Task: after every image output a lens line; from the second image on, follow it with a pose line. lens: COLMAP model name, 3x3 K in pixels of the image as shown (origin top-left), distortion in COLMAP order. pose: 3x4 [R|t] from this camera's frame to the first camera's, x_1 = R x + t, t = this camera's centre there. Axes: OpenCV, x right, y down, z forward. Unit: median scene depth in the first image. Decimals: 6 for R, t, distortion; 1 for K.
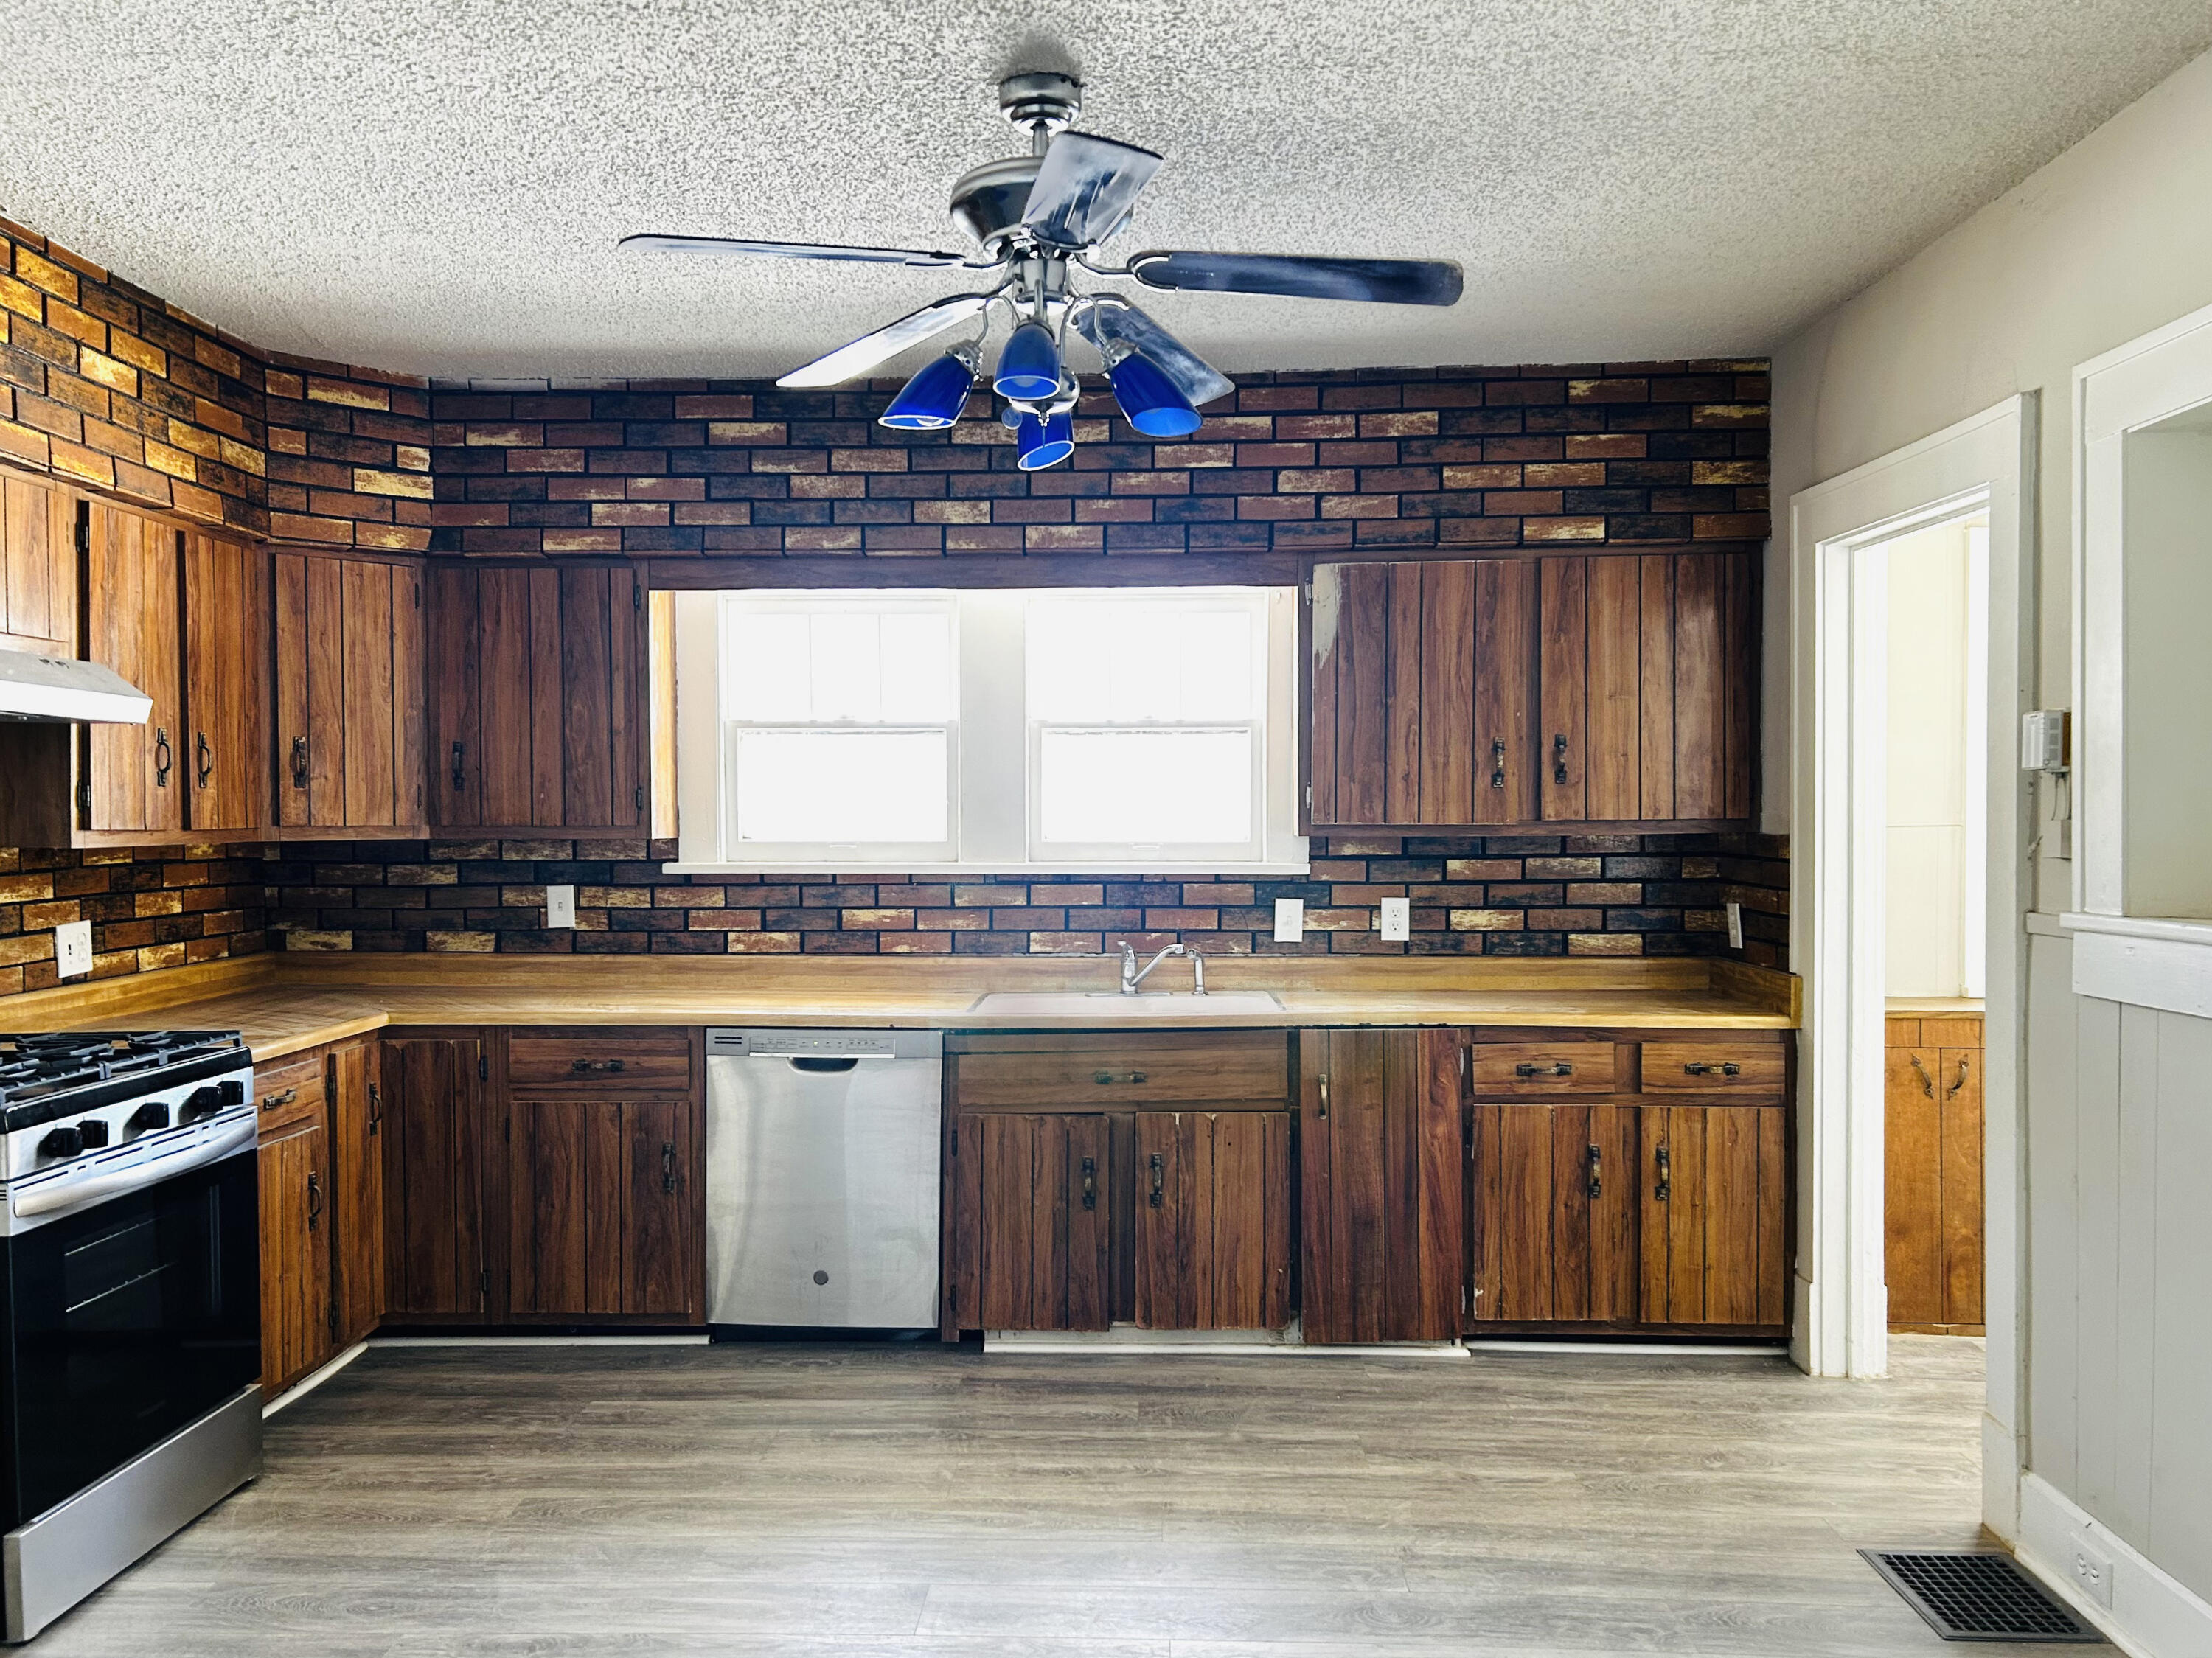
lens RADIAL K [[1698.7, 0, 1106.0], [0, 1698.7, 829.0], [0, 0, 1]] dist [0.136521, -0.311345]
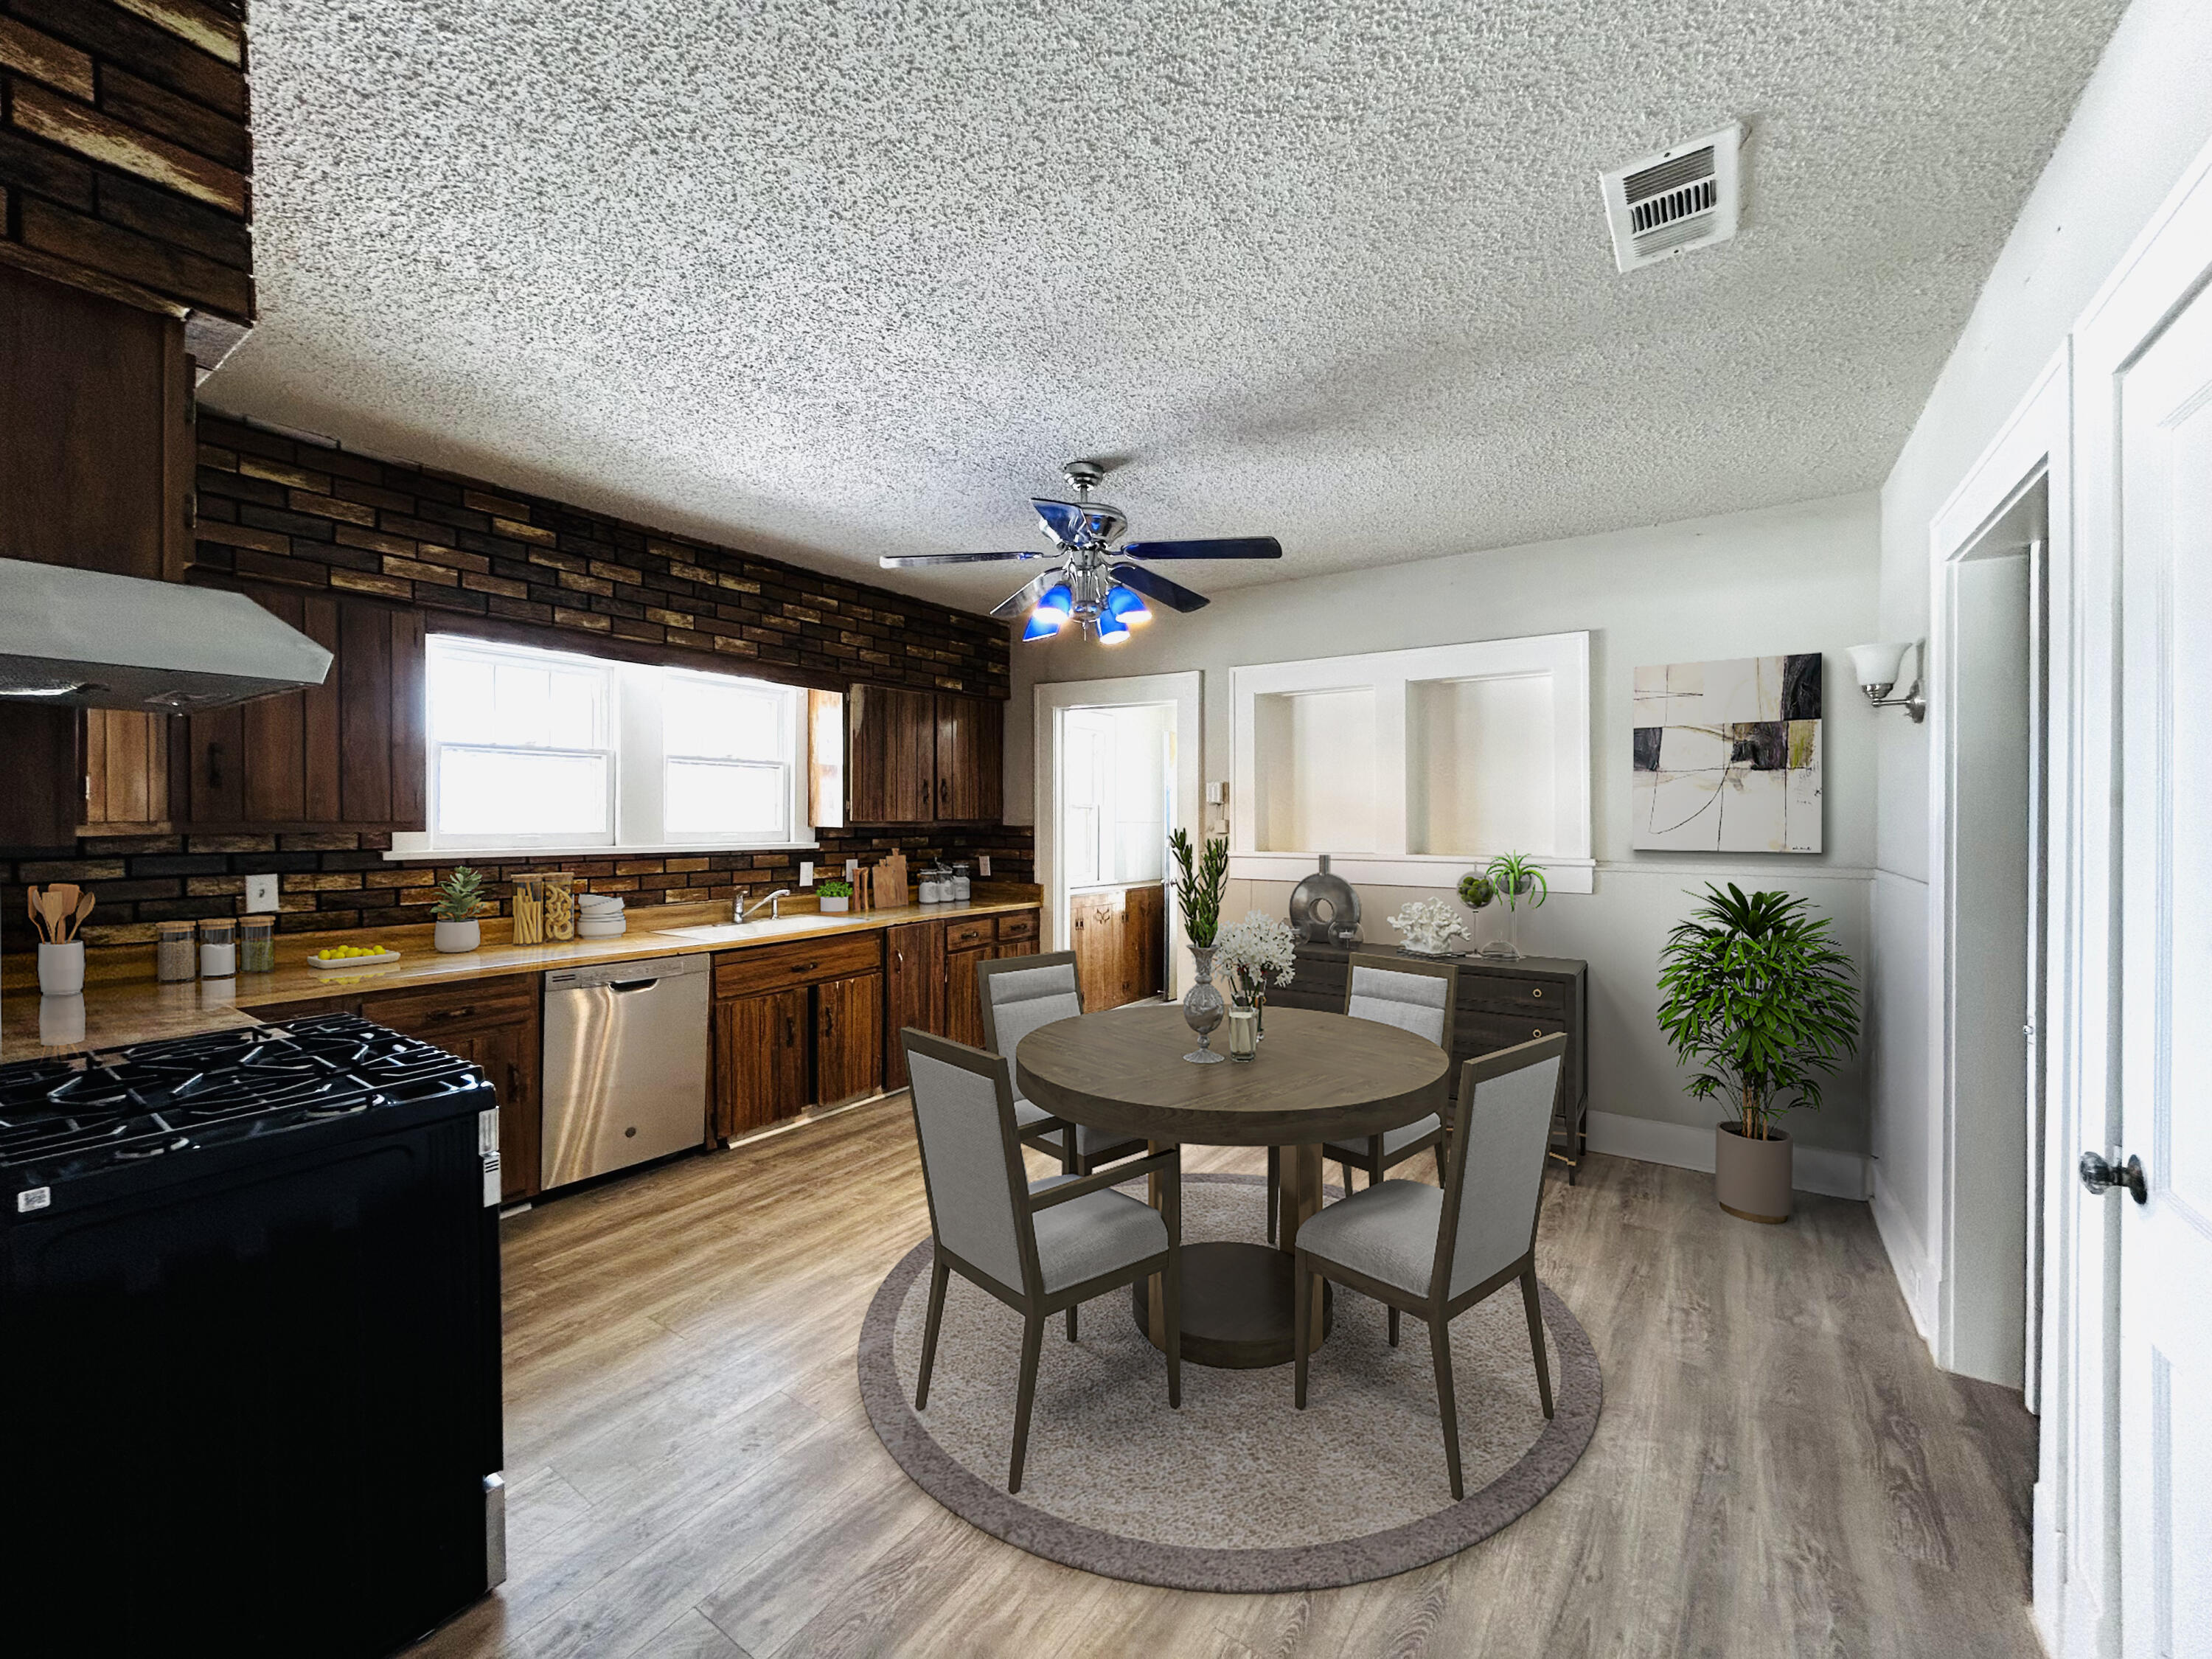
lens RADIAL K [[888.7, 0, 1108.9], [0, 888.7, 806.9], [0, 0, 1]] dist [0.001122, 0.000176]
pose [[0.540192, 0.014712, 0.841413, -0.549058], [0.002308, 0.999818, -0.018964, 0.001143], [-0.841539, 0.012186, 0.540059, 0.233646]]
